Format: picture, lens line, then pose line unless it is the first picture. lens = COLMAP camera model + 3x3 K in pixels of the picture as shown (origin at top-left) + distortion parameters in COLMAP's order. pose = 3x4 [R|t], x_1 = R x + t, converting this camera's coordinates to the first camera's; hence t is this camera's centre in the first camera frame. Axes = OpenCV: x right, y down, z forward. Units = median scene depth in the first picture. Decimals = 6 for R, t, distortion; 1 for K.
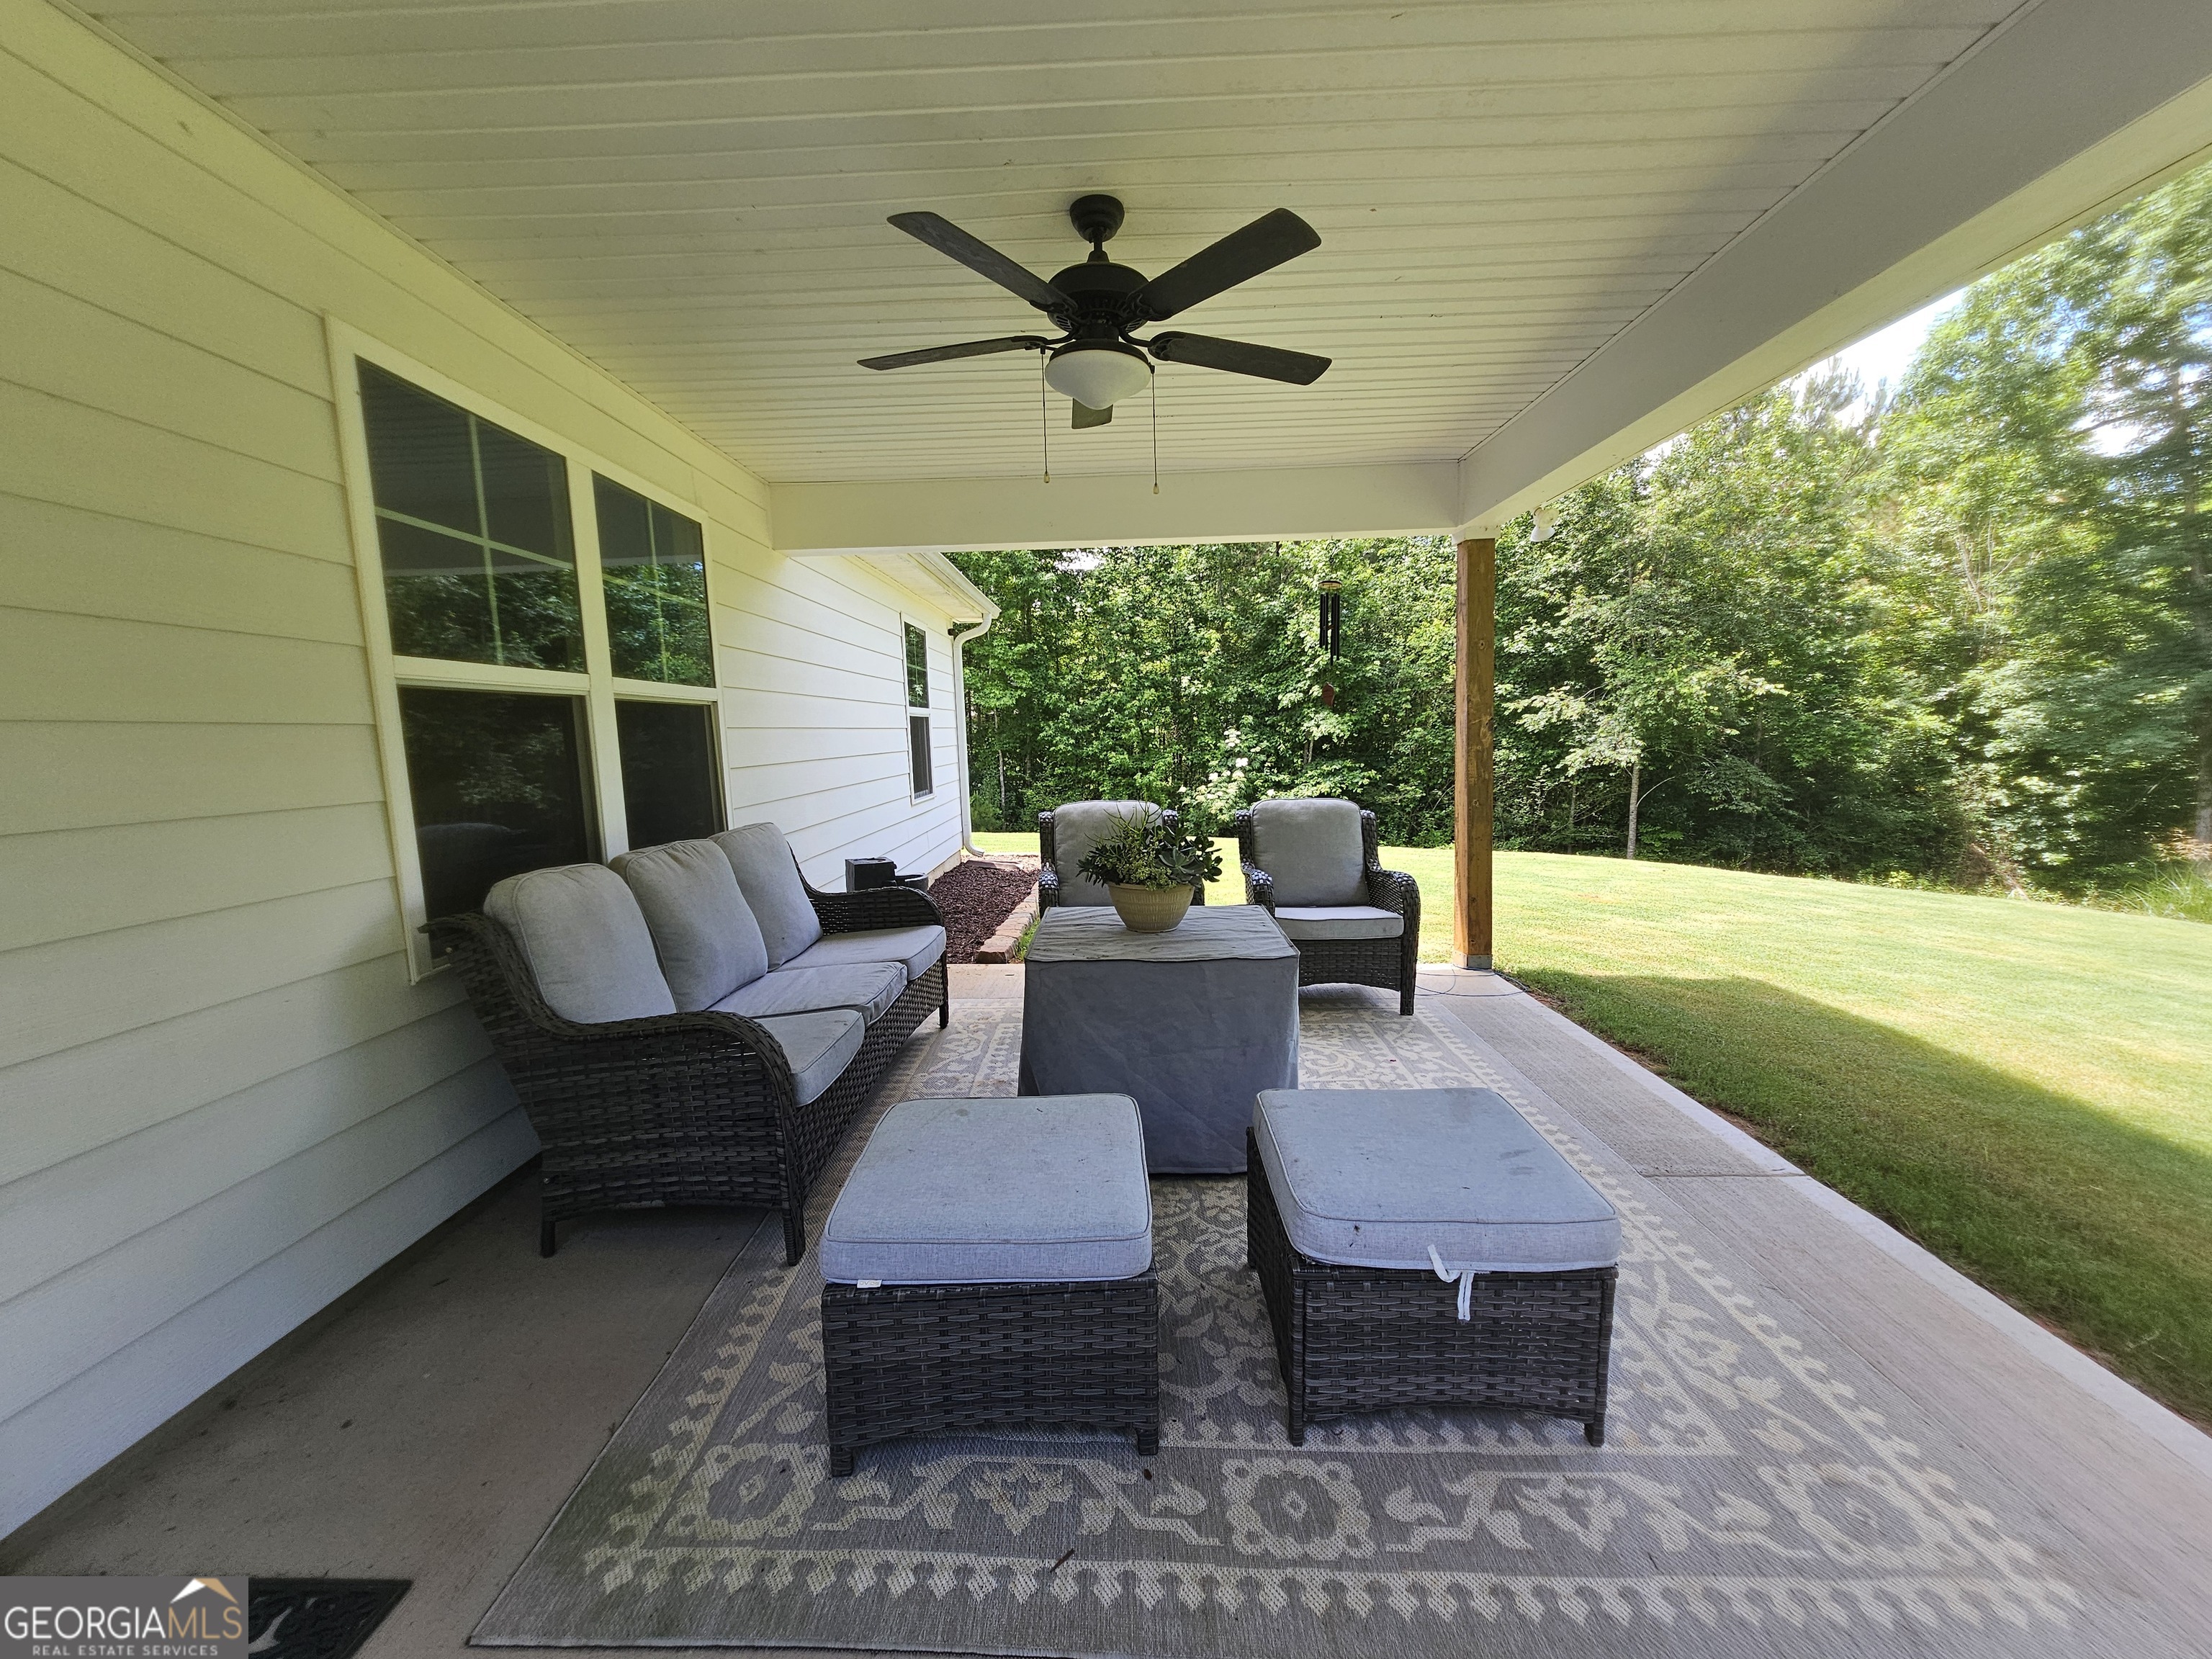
lens RADIAL K [[900.0, 0, 1108.7], [0, 900.0, 838.5], [0, 0, 1]] dist [-0.002075, -0.000289]
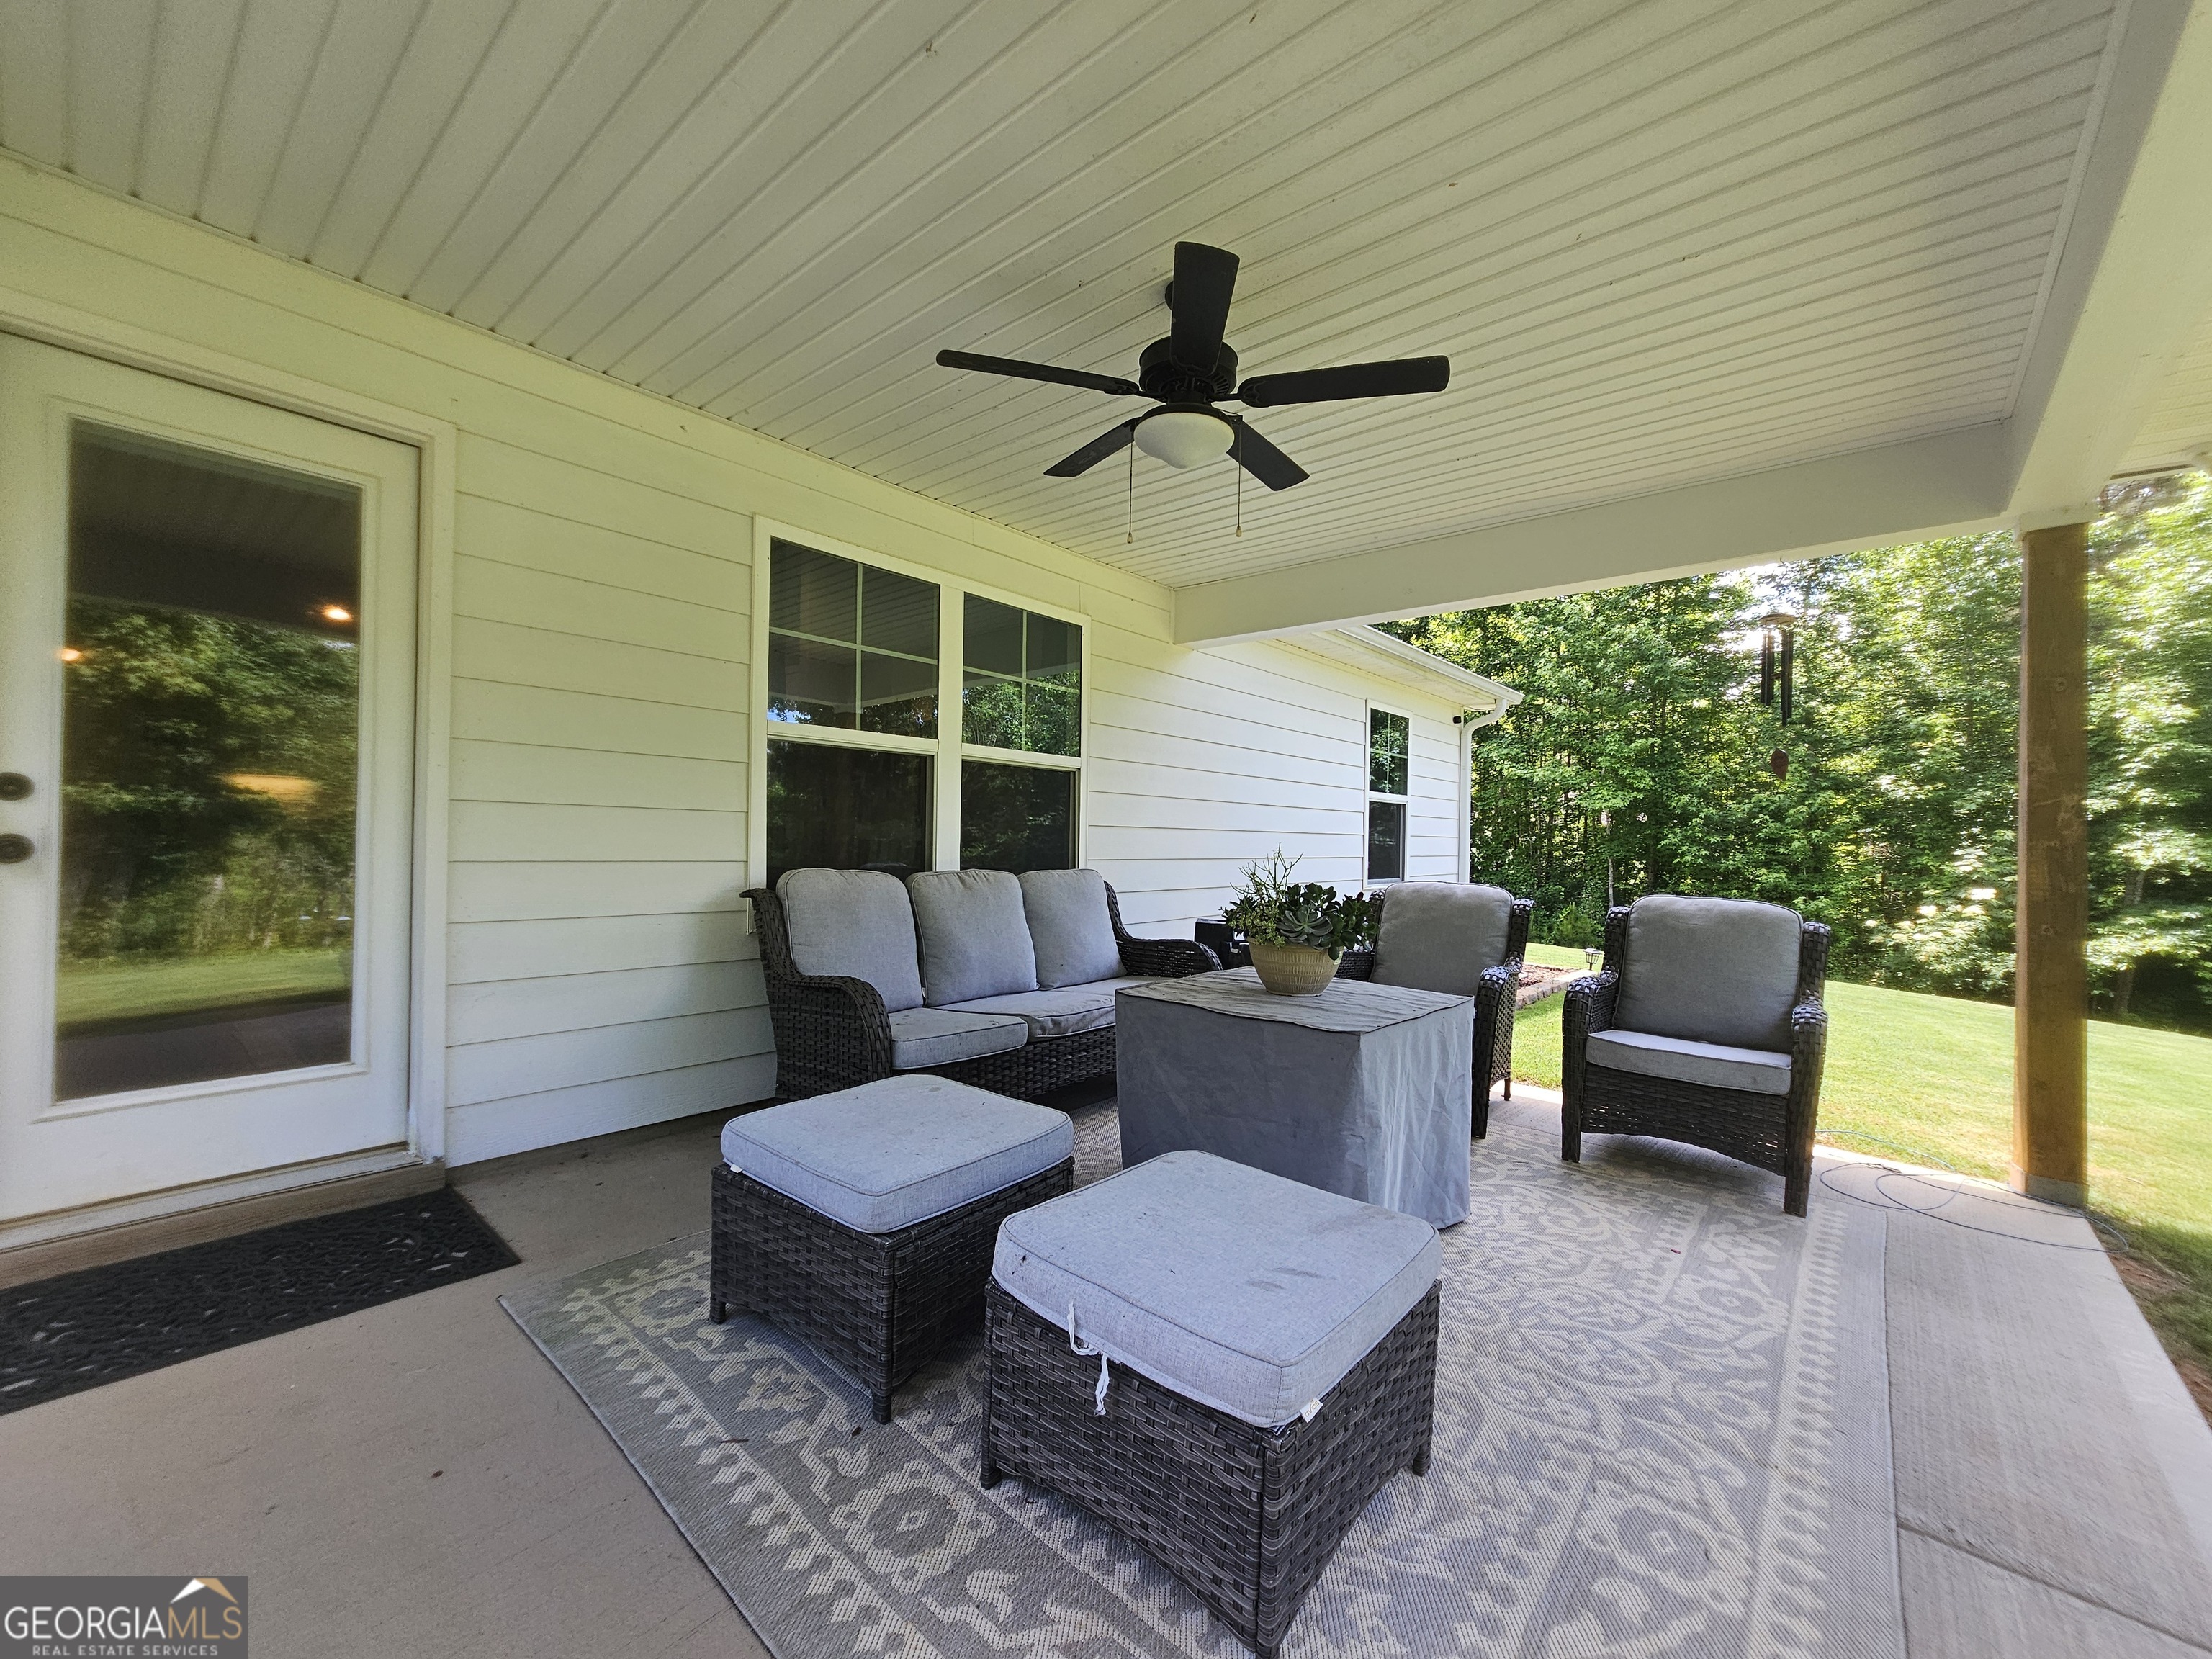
lens RADIAL K [[900.0, 0, 1108.7], [0, 900.0, 838.5], [0, 0, 1]] dist [-0.002075, -0.000289]
pose [[0.771372, 0.044107, -0.634854, 0.468125], [-0.117140, 0.990390, -0.073522, 0.031770], [0.625510, 0.131080, 0.769126, 0.145687]]
